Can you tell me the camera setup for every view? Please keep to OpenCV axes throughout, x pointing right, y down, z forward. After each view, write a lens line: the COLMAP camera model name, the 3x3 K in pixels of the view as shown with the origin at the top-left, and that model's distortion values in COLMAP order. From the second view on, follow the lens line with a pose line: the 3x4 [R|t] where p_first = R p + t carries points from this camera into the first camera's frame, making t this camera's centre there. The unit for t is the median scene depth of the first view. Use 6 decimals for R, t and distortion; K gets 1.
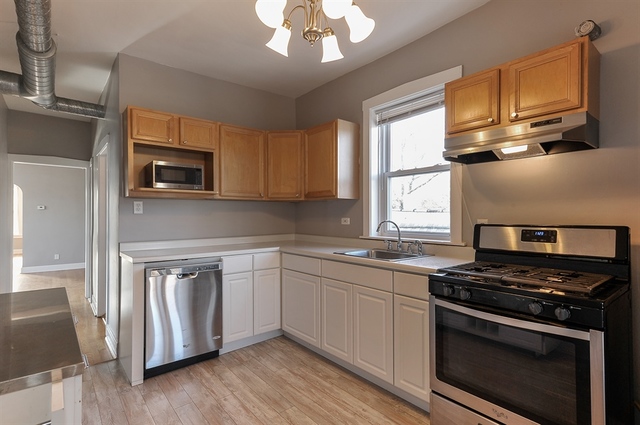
lens RADIAL K [[312.6, 0, 323.7], [0, 312.6, 213.5], [0, 0, 1]] dist [0.001618, -0.000058]
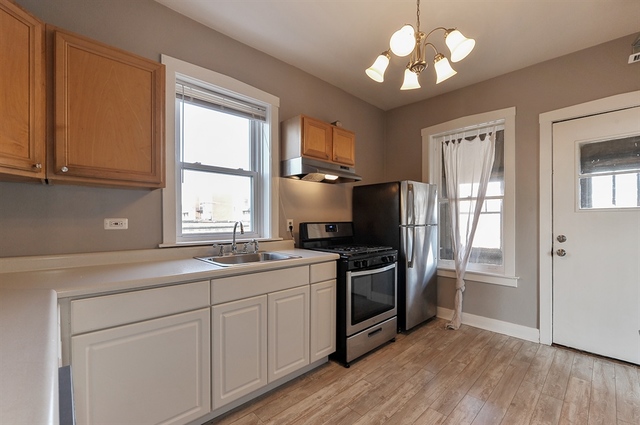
lens RADIAL K [[281.2, 0, 324.5], [0, 281.2, 218.5], [0, 0, 1]] dist [-0.000145, 0.000142]
pose [[-0.065631, 0.001606, 0.997843, -0.706799], [-0.010724, 0.999940, -0.002314, 0.014936], [-0.997786, -0.010853, -0.065610, 0.890962]]
